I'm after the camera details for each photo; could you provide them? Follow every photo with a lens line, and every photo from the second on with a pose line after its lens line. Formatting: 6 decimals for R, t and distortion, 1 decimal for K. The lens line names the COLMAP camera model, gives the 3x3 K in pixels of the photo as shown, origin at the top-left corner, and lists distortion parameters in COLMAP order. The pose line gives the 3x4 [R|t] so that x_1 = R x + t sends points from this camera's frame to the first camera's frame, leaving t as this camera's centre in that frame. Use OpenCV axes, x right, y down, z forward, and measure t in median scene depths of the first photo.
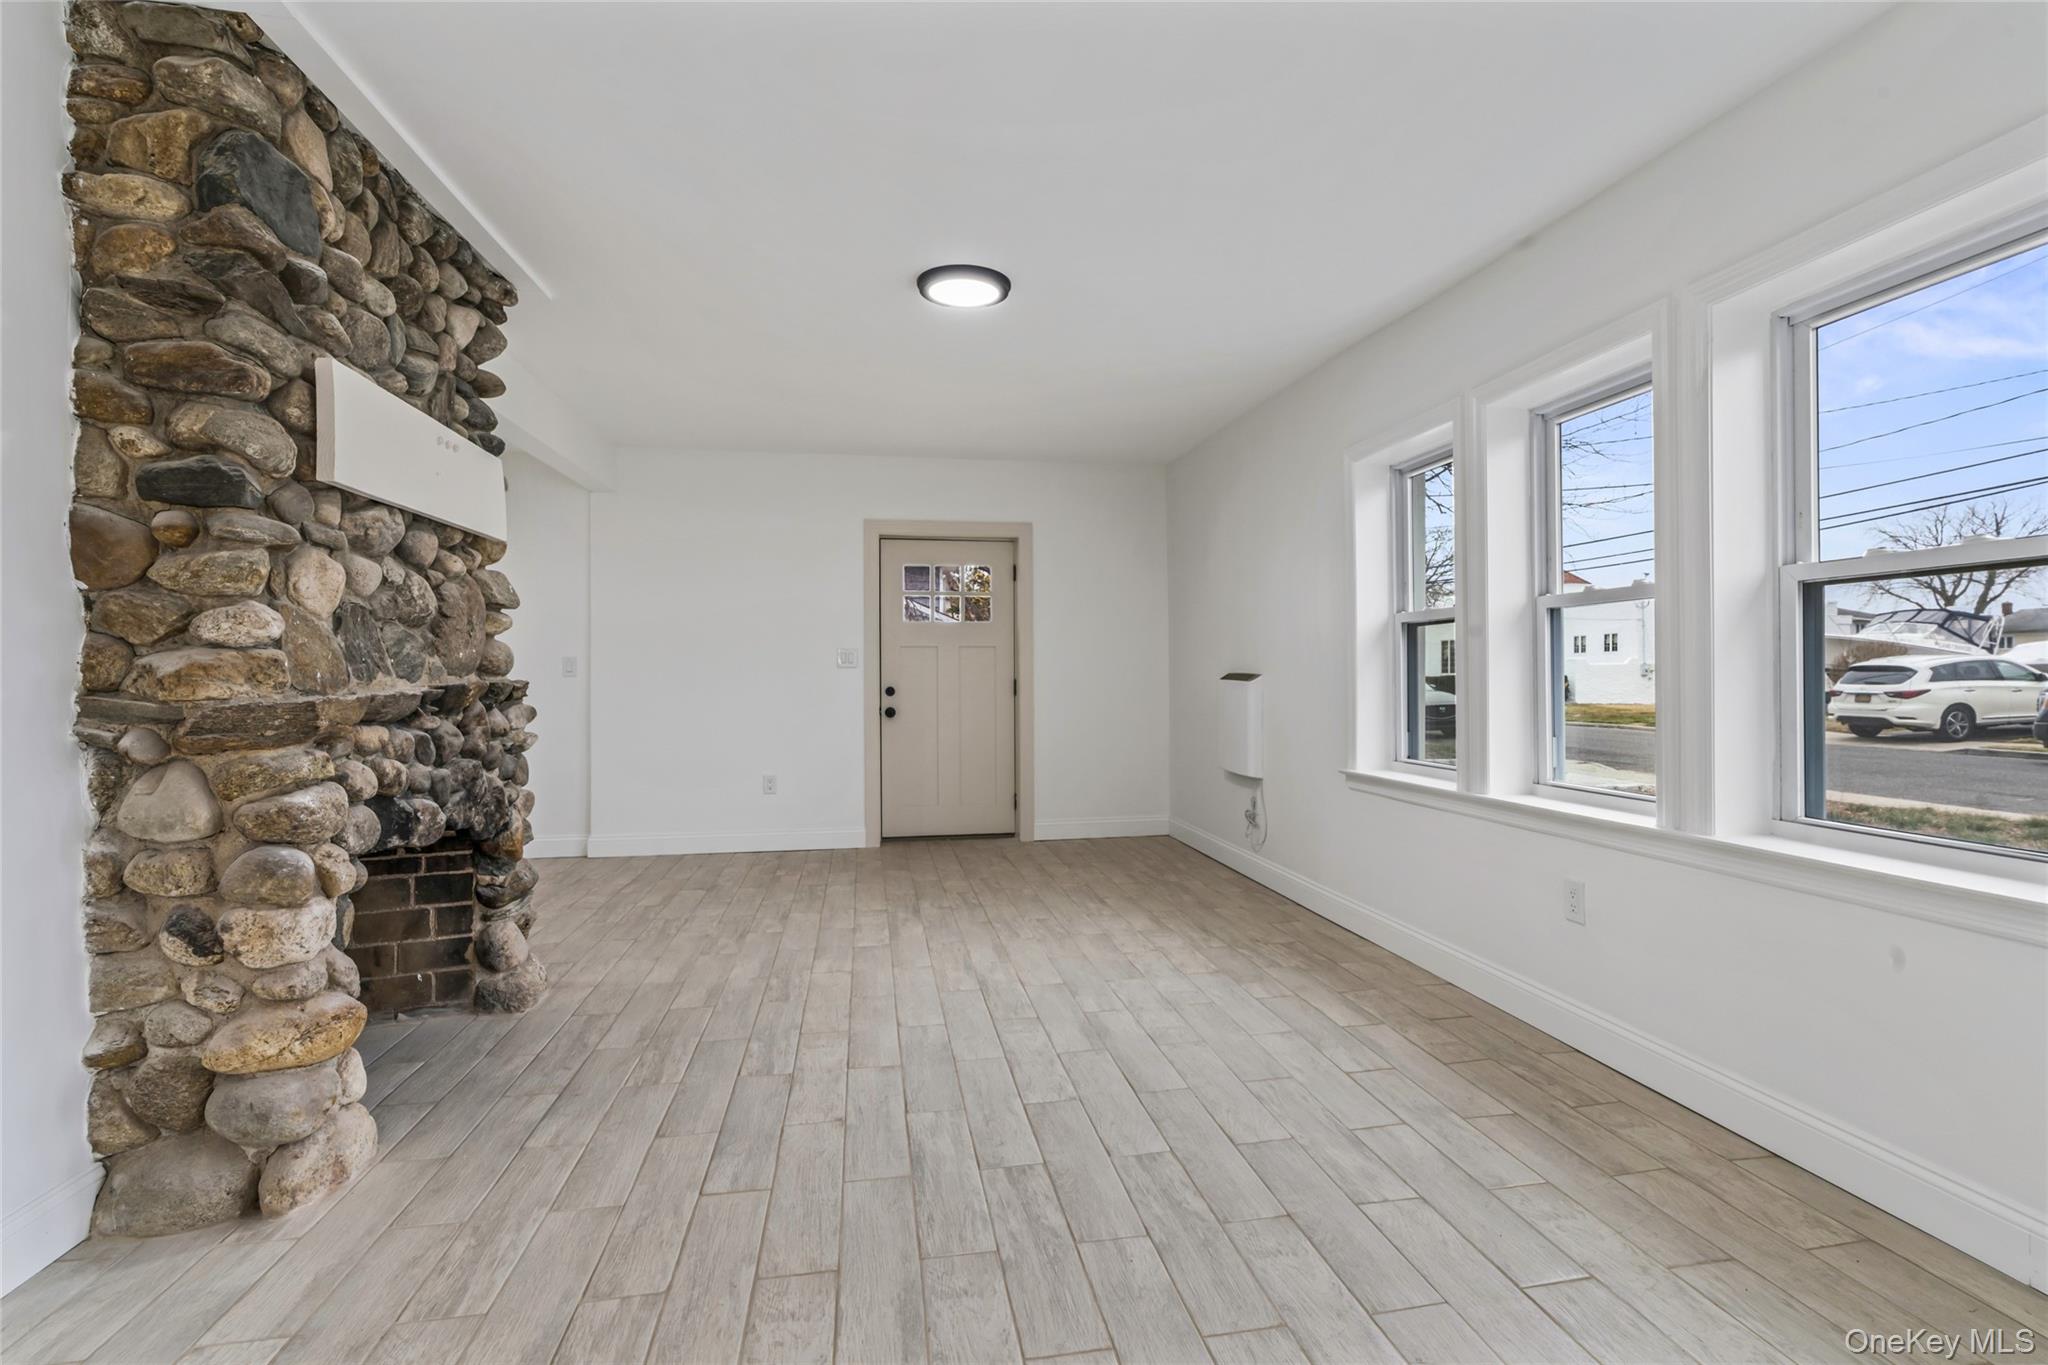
lens RADIAL K [[906.9, 0, 1024.0], [0, 906.9, 682.5], [0, 0, 1]] dist [-0.017772, 0.000430]
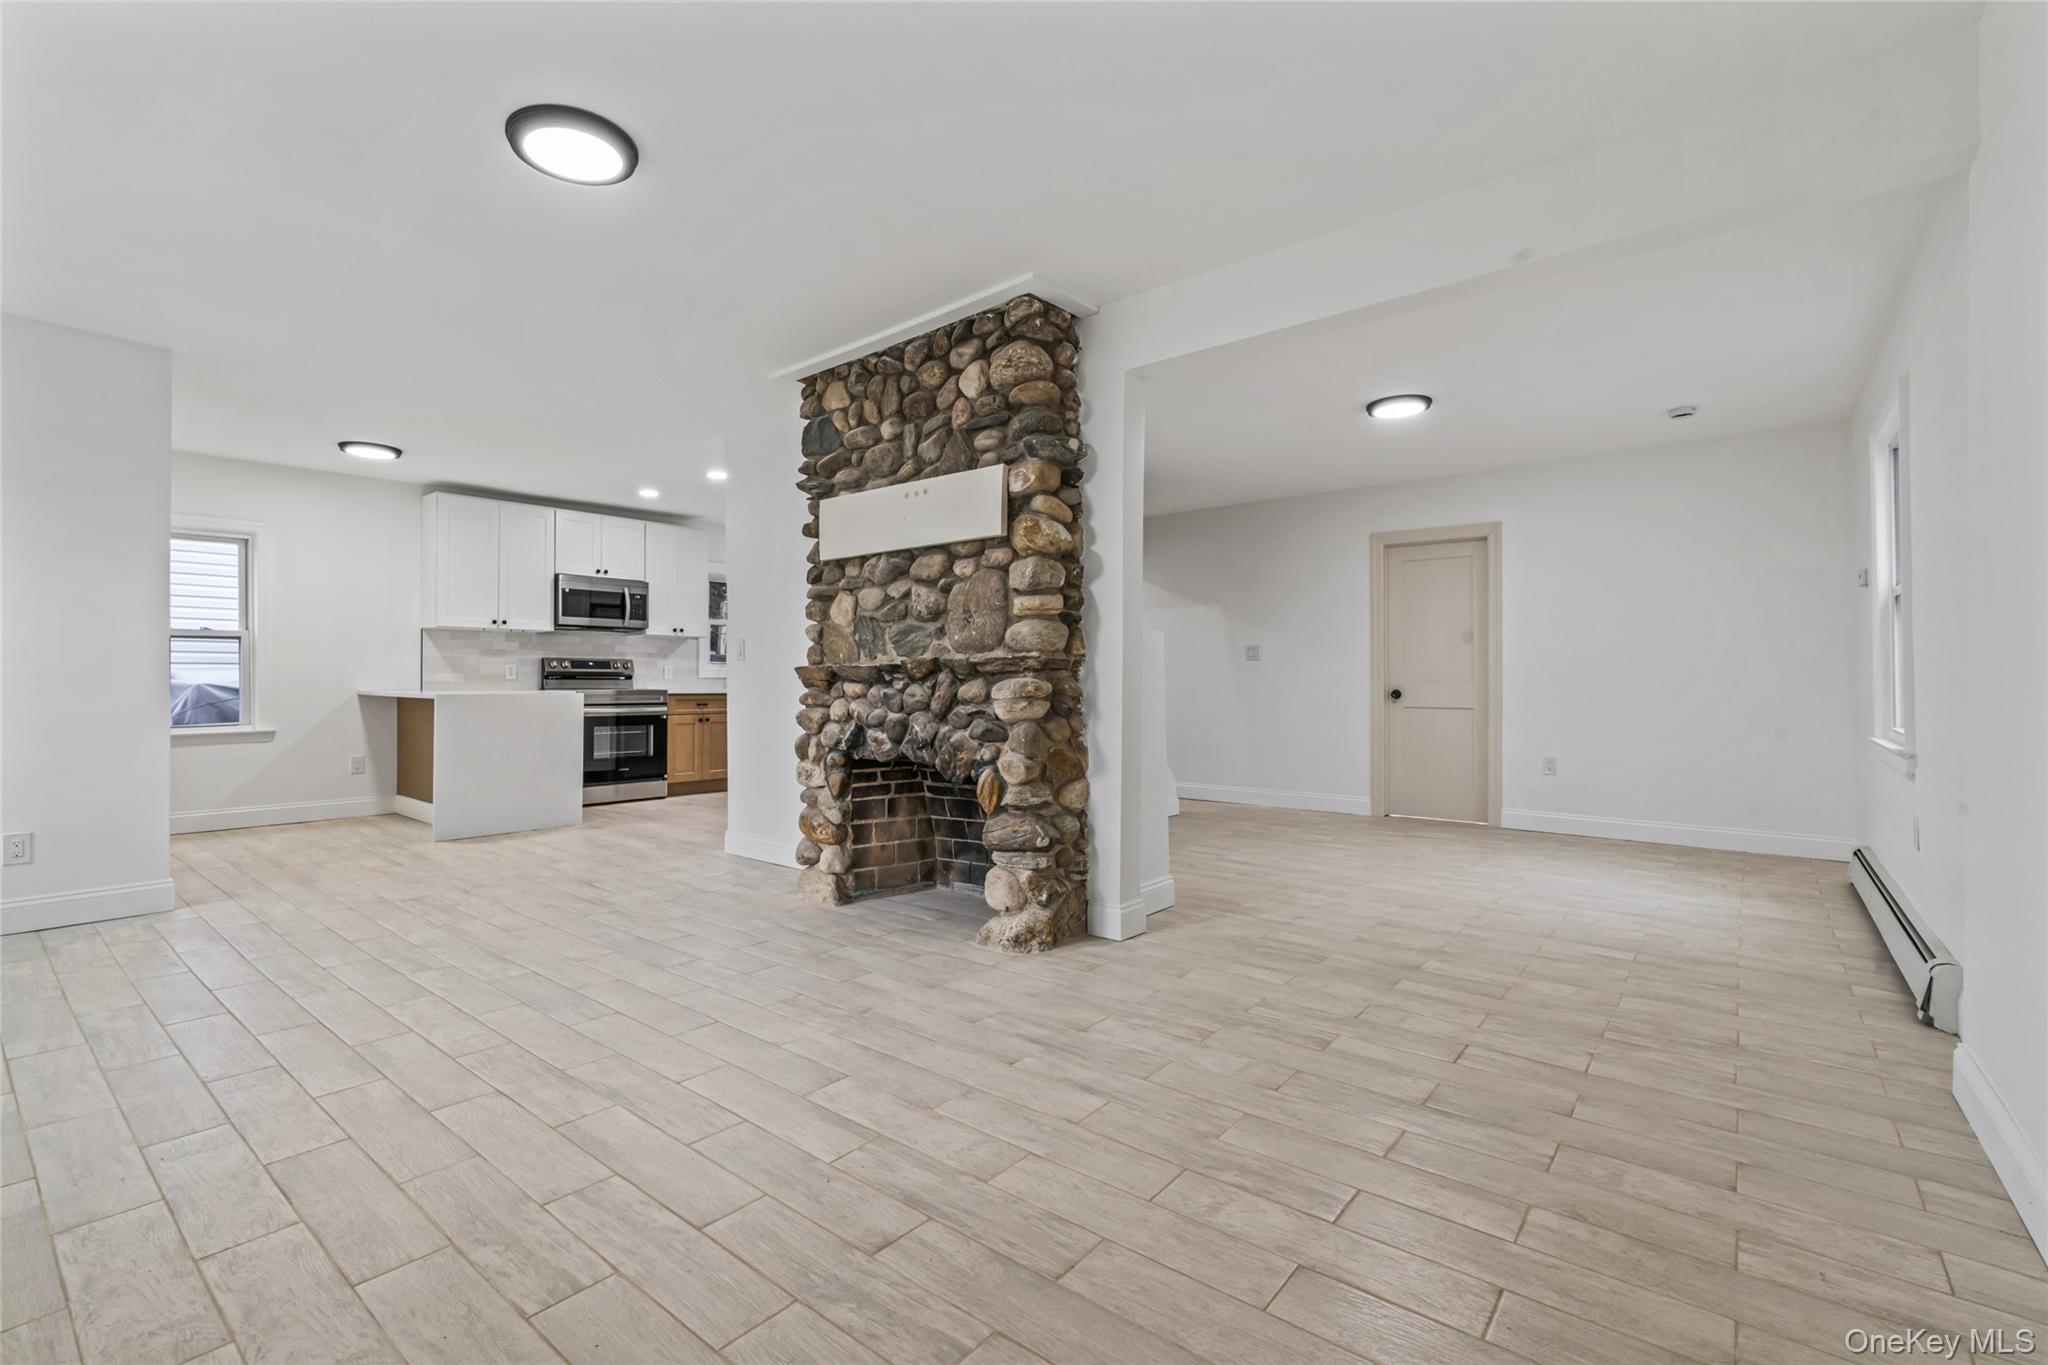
lens RADIAL K [[919.2, 0, 1037.4], [0, 919.2, 665.1], [0, 0, 1]] dist [-0.014815, 0.000754]
pose [[-0.746299, -0.010729, -0.665524, 0.178683], [-0.006626, 0.999940, -0.008690, 0.019799], [0.665578, -0.002076, -0.746326, 2.031300]]
